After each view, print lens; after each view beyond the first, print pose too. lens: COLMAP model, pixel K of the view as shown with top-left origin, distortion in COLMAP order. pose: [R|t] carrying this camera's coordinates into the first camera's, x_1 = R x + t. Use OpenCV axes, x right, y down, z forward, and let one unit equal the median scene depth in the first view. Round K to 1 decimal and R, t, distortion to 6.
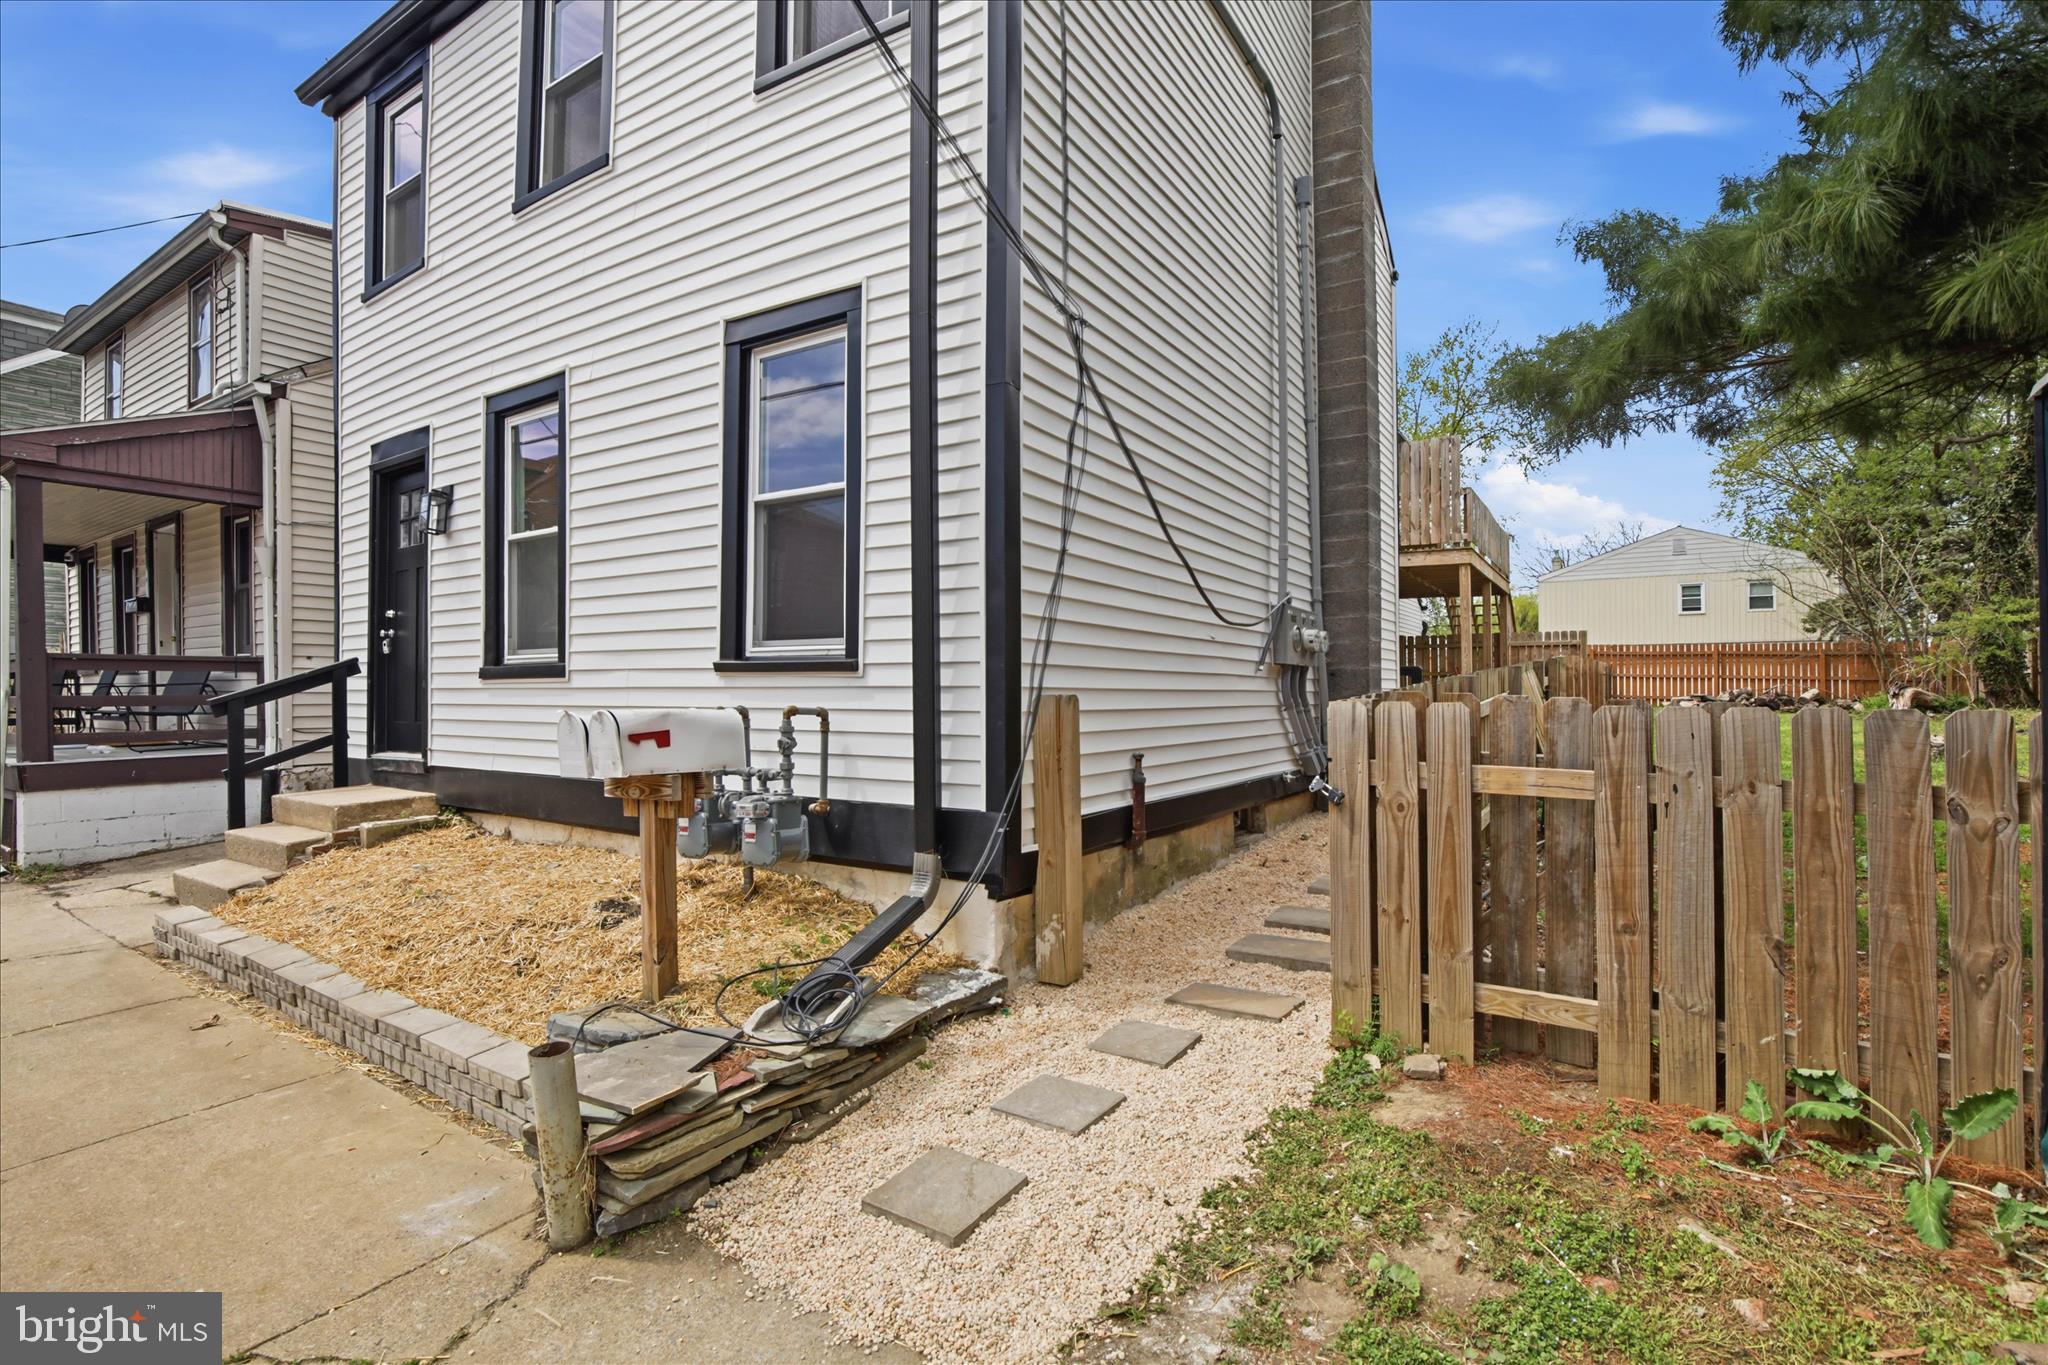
lens RADIAL K [[989.3, 0, 1052.8], [0, 989.3, 671.4], [0, 0, 1]] dist [-0.006777, -0.000677]
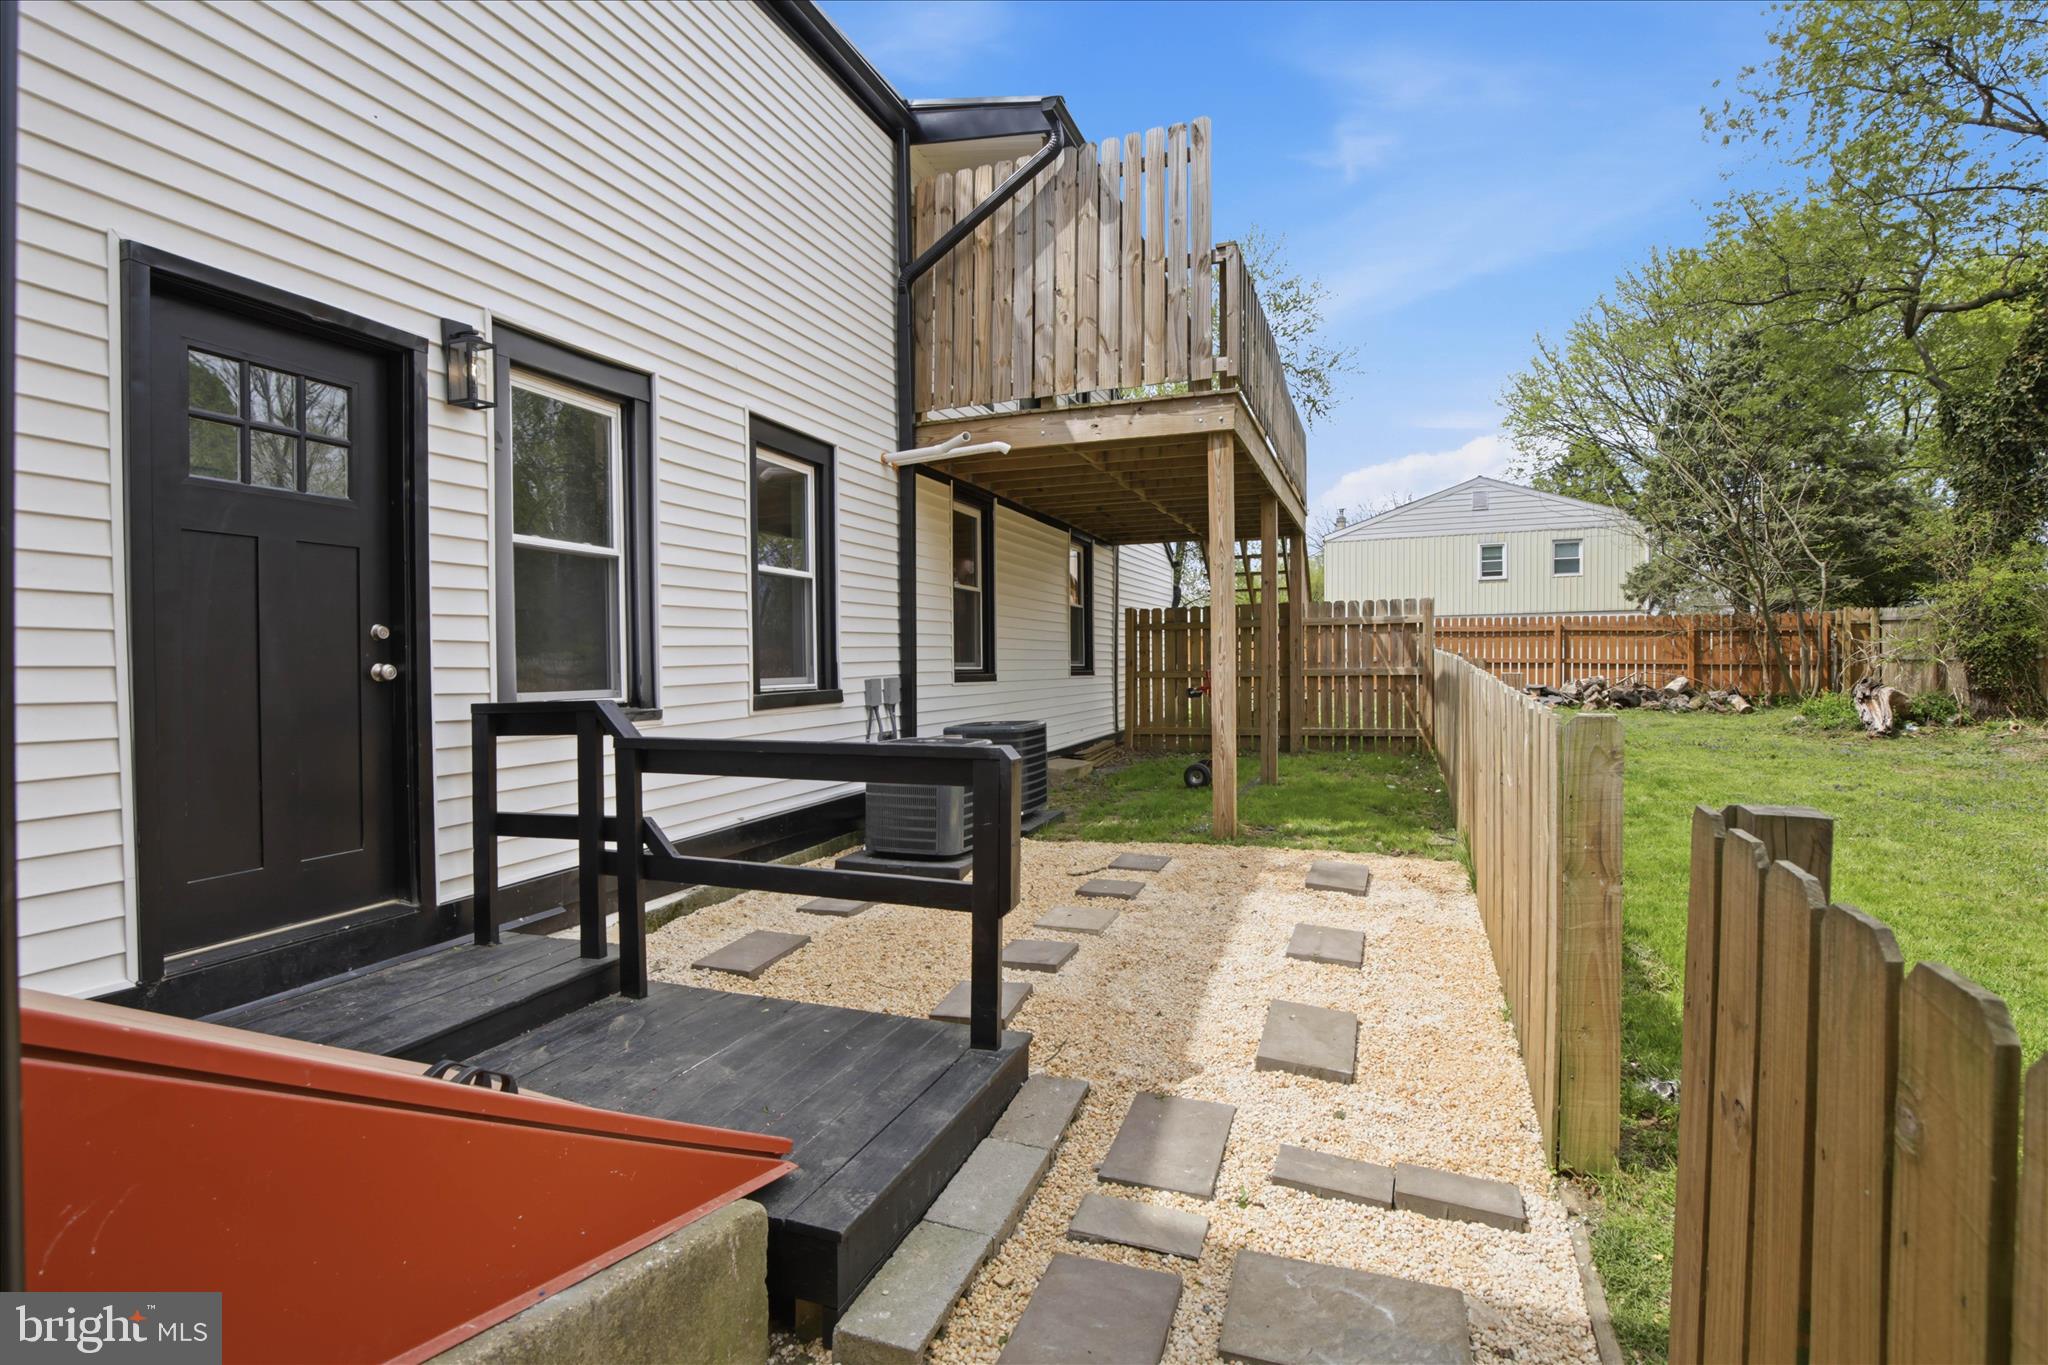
lens RADIAL K [[989.3, 0, 1052.8], [0, 989.3, 671.4], [0, 0, 1]] dist [-0.006777, -0.000677]
pose [[0.979426, -0.016570, 0.201121, 0.160274], [0.010621, 0.999475, 0.030625, -0.014517], [-0.201522, -0.027859, 0.979088, 0.369222]]
